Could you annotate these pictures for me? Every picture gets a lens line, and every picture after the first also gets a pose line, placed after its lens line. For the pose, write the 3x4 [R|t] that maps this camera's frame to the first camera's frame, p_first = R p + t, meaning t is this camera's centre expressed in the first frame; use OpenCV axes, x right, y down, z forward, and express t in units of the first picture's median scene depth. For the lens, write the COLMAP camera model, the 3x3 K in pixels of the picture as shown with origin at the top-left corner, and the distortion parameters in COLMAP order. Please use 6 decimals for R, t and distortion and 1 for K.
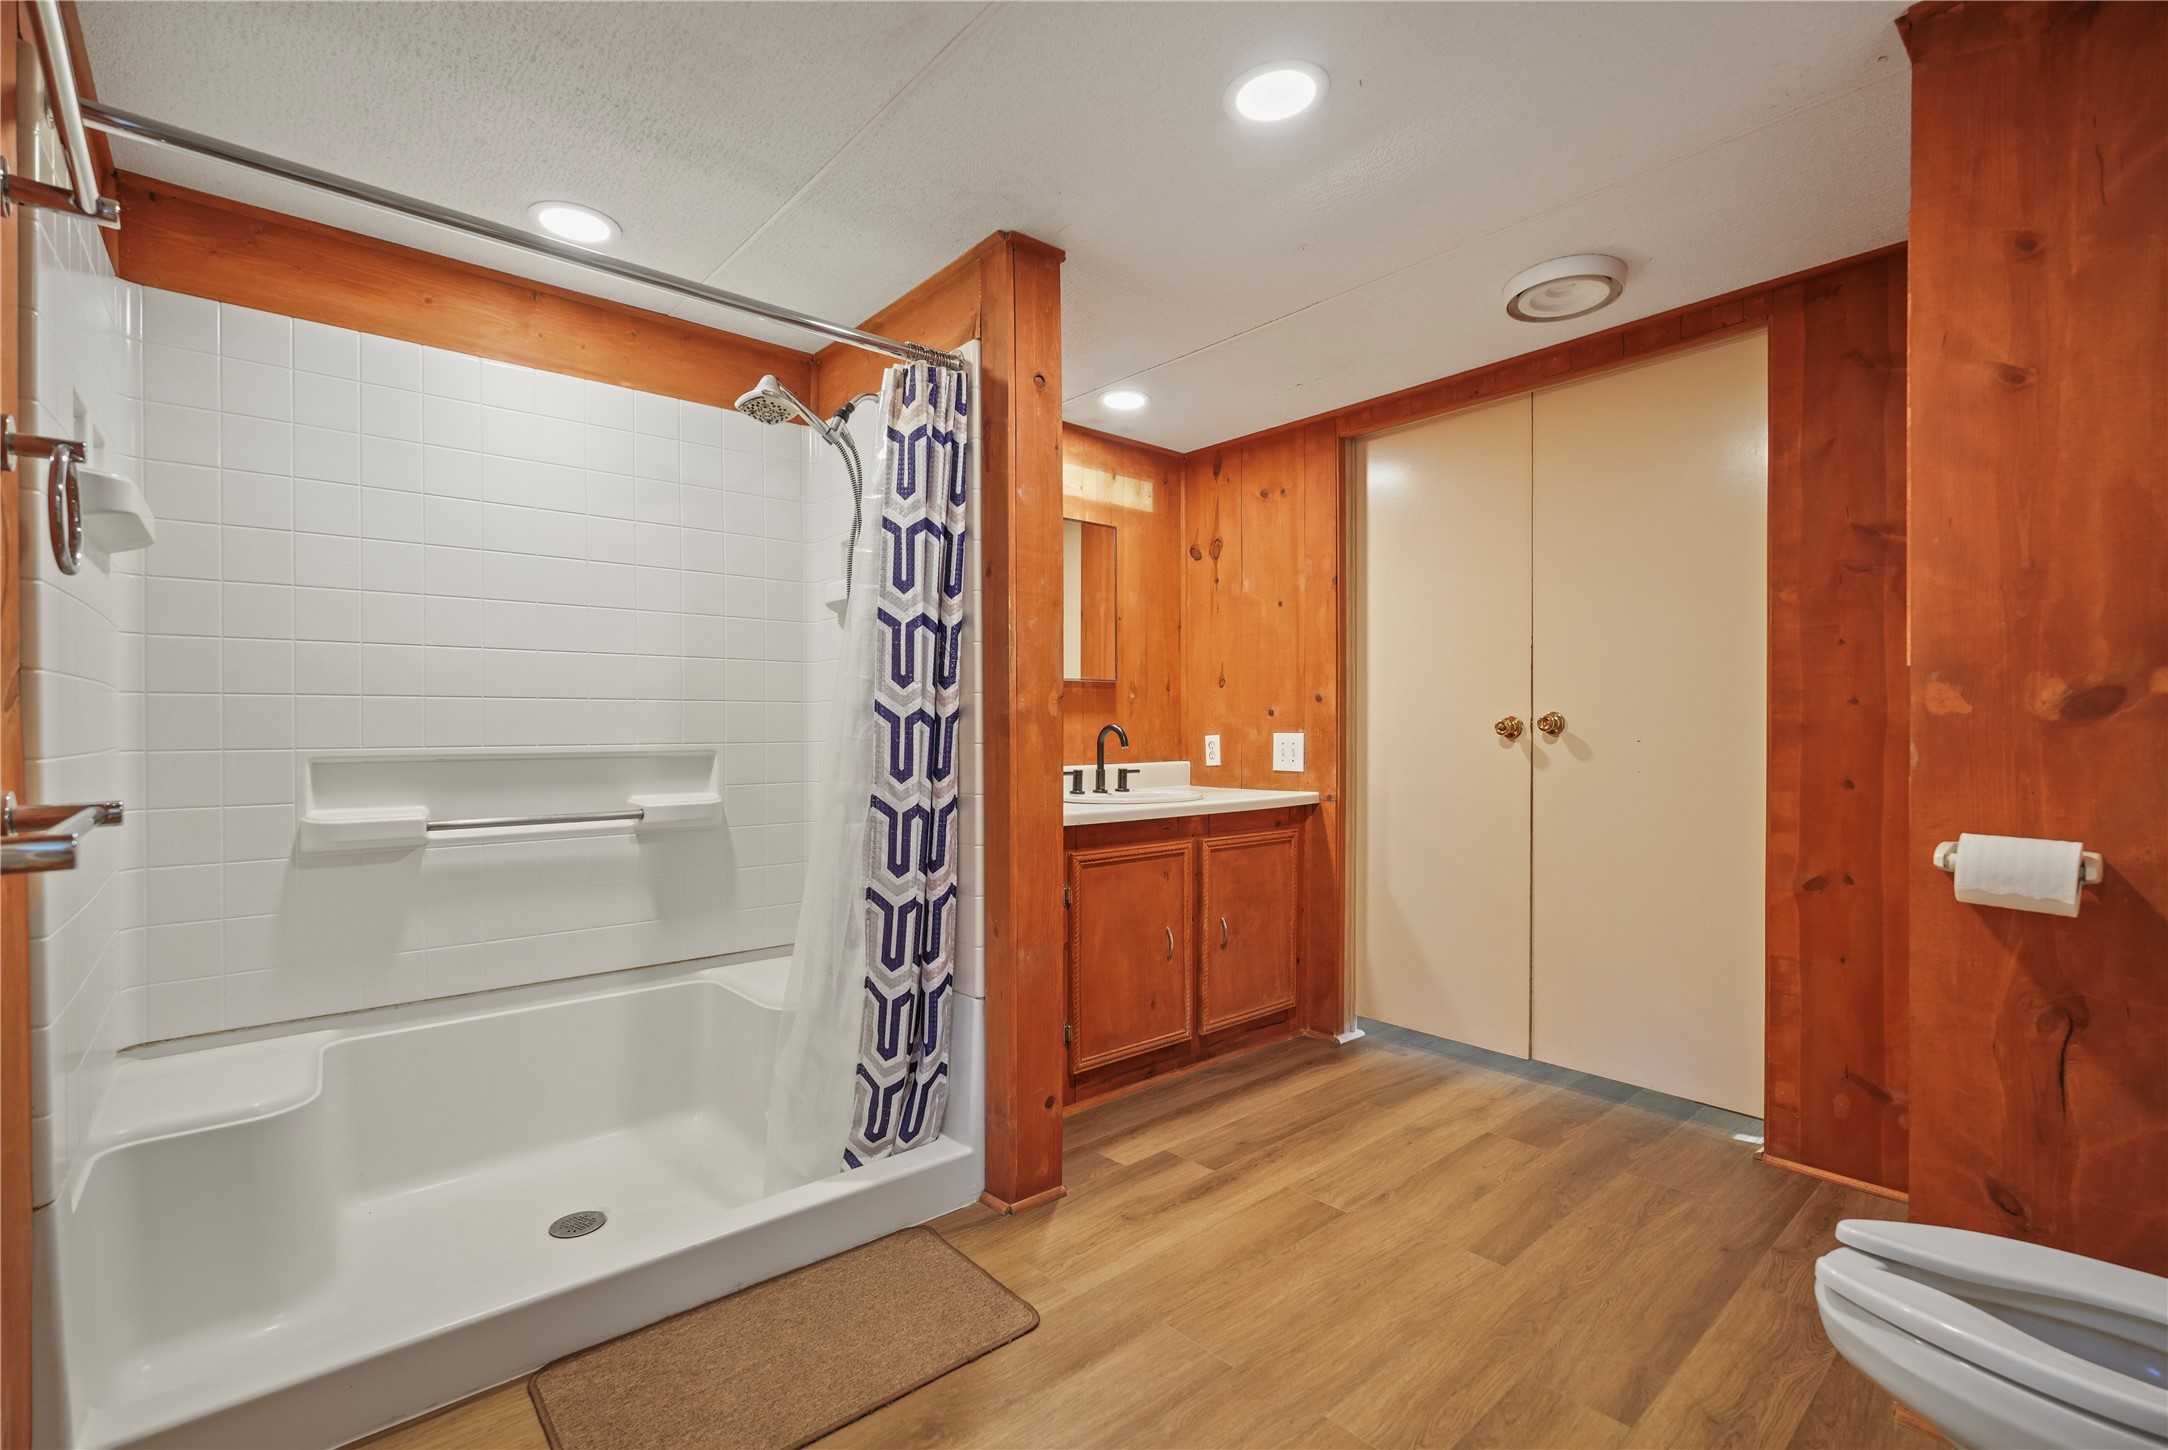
lens RADIAL K [[942.0, 0, 1084.0], [0, 942.0, 725.0], [0, 0, 1]] dist [-0.002534, 0.000007]
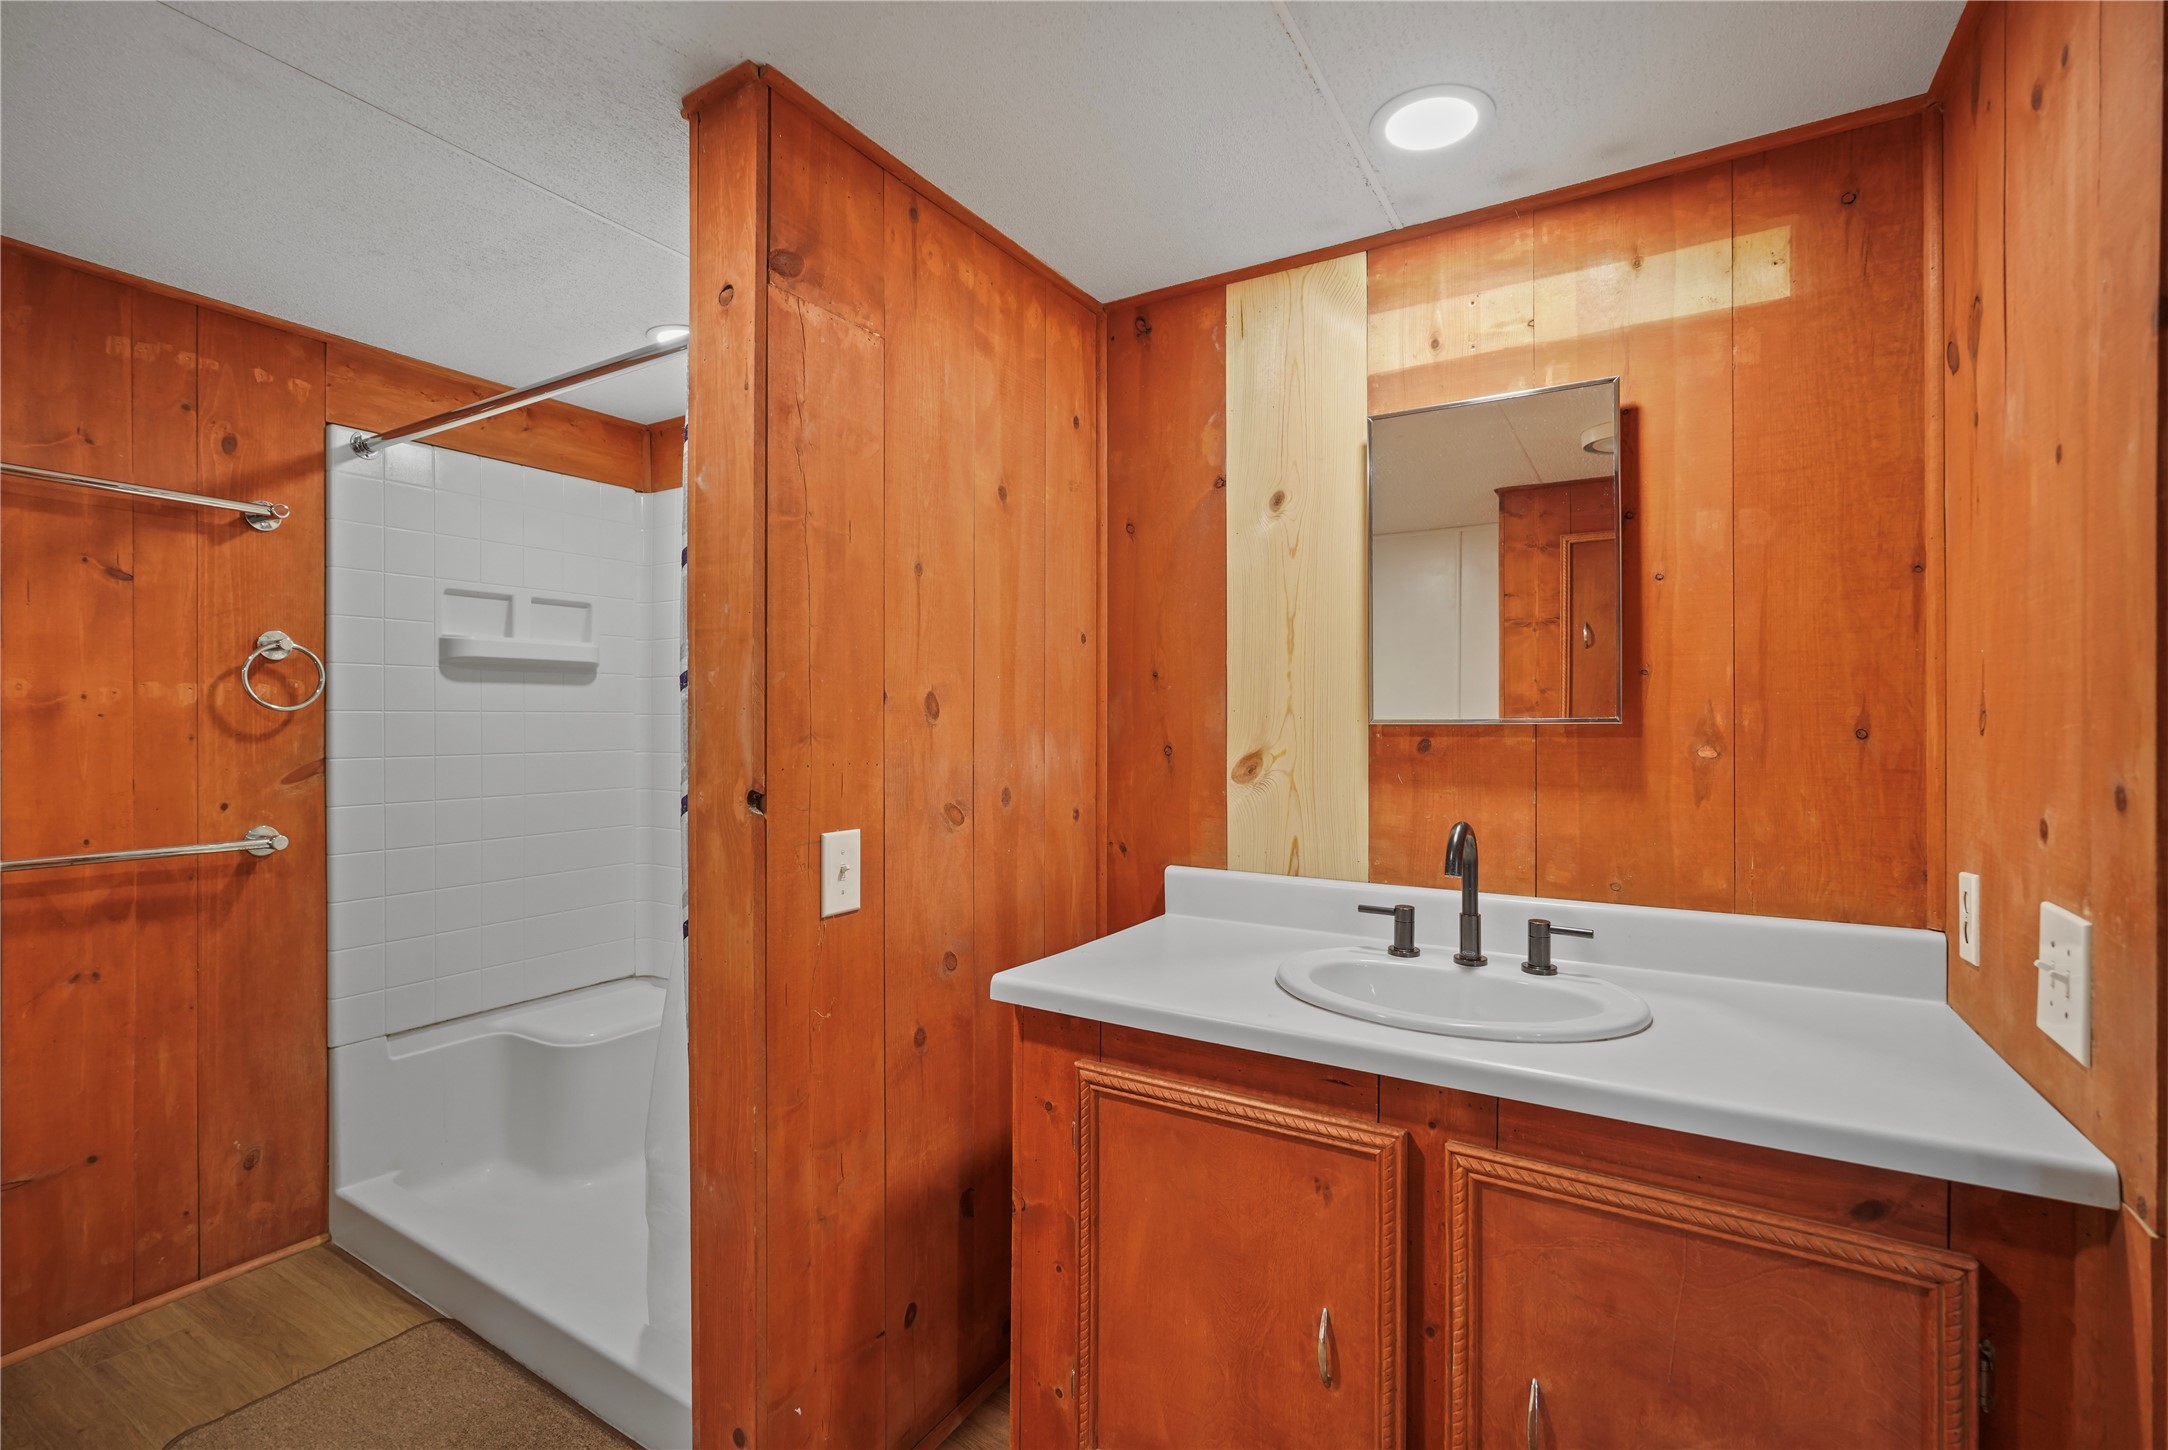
lens RADIAL K [[942.0, 0, 1084.0], [0, 942.0, 725.0], [0, 0, 1]] dist [-0.002534, 0.000007]
pose [[0.309010, -0.002806, -0.951055, 0.401076], [-0.001353, 0.999993, -0.003390, -0.045391], [0.951058, 0.002334, 0.309005, 0.654031]]
